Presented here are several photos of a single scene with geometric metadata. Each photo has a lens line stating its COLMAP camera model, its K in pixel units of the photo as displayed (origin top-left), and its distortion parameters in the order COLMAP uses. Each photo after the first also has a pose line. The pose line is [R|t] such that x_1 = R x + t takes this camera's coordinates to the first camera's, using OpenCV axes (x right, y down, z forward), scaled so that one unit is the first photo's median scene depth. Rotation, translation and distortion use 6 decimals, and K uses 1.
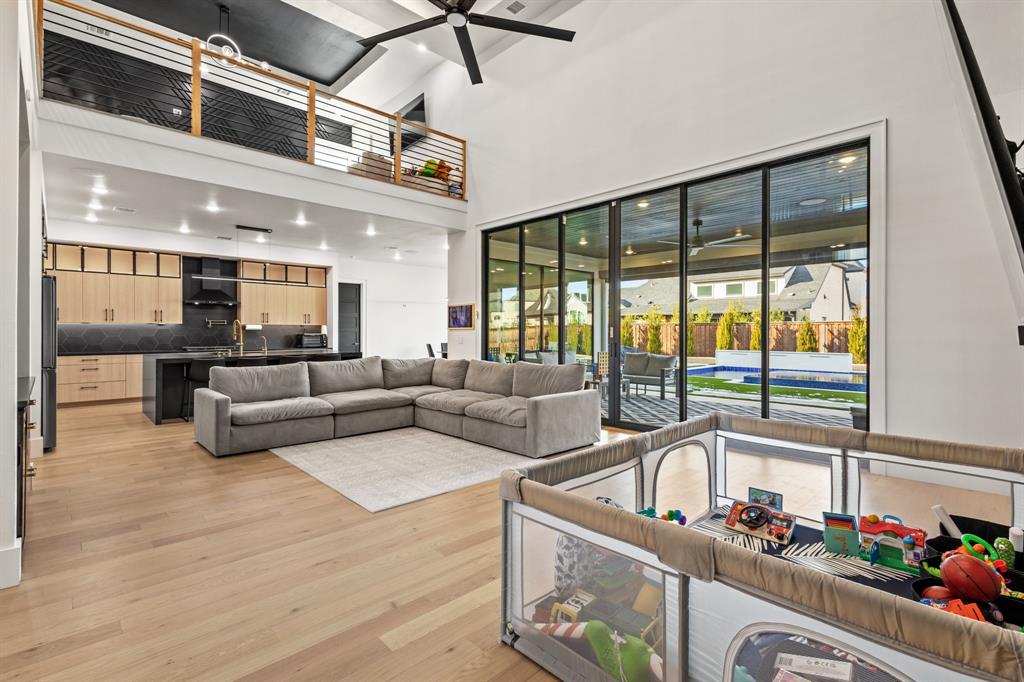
lens RADIAL K [[472.9, 0, 515.4], [0, 472.9, 329.8], [0, 0, 1]] dist [0.004852, -0.000742]
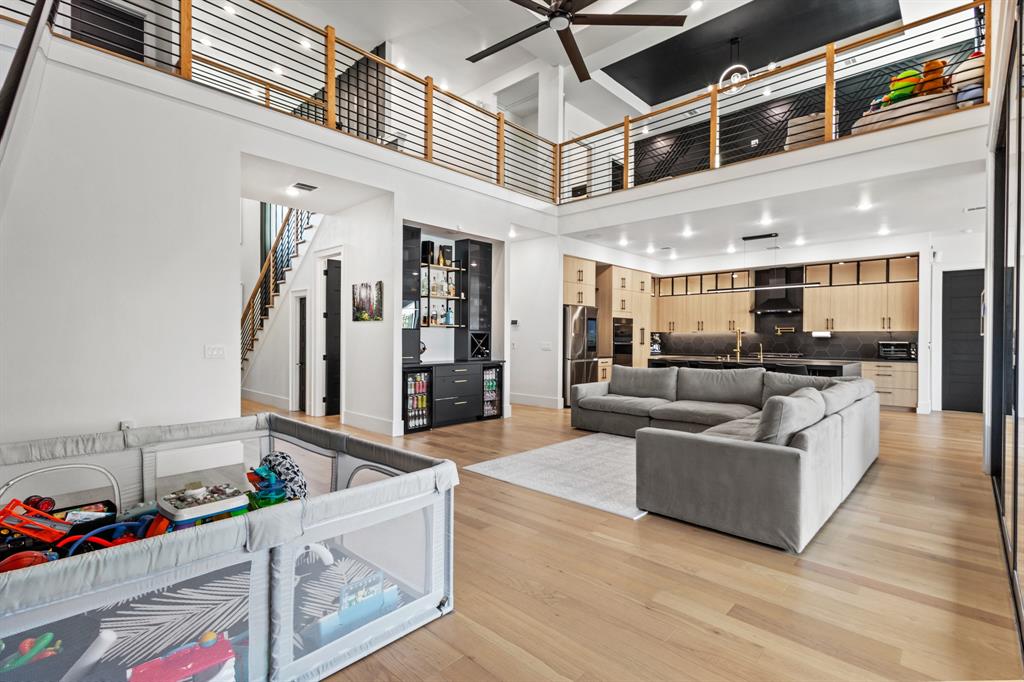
lens RADIAL K [[475.7, 0, 514.6], [0, 475.7, 337.4], [0, 0, 1]] dist [0.011937, -0.000517]
pose [[0.060697, -0.002296, -0.998154, 0.393617], [0.001353, 0.999997, -0.002218, 0.002172], [0.998155, -0.001216, 0.060700, 0.383188]]
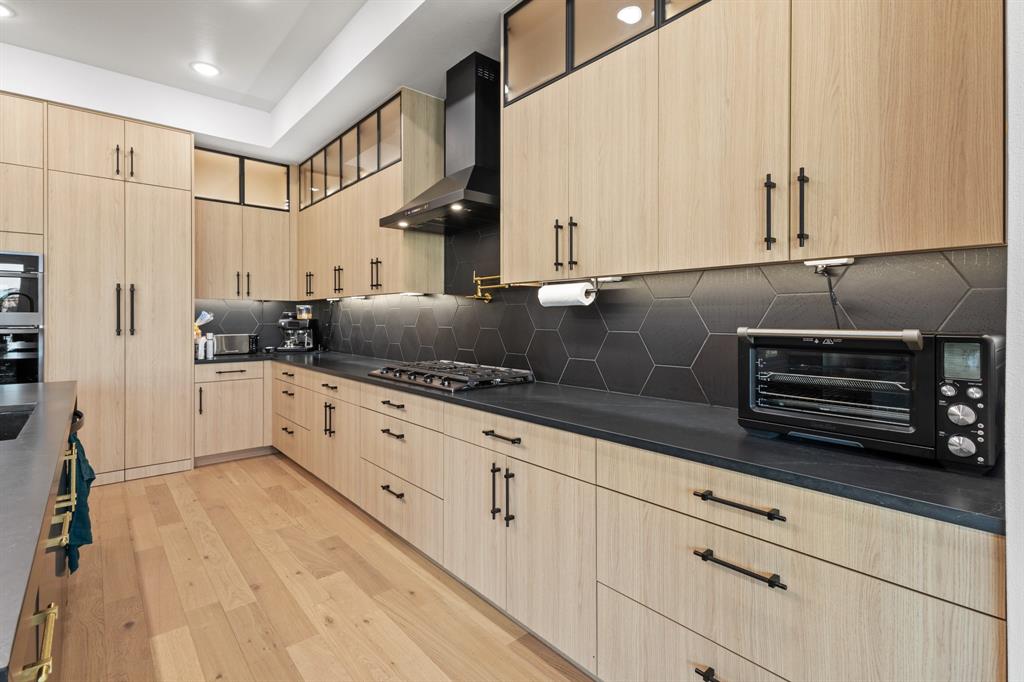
lens RADIAL K [[476.5, 0, 511.0], [0, 476.5, 320.2], [0, 0, 1]] dist [0.004441, -0.000148]
pose [[-0.030642, -0.000501, -0.999530, -0.367910], [-0.000044, 1.000000, -0.000500, 0.007501], [0.999530, 0.000028, -0.030642, 1.104781]]
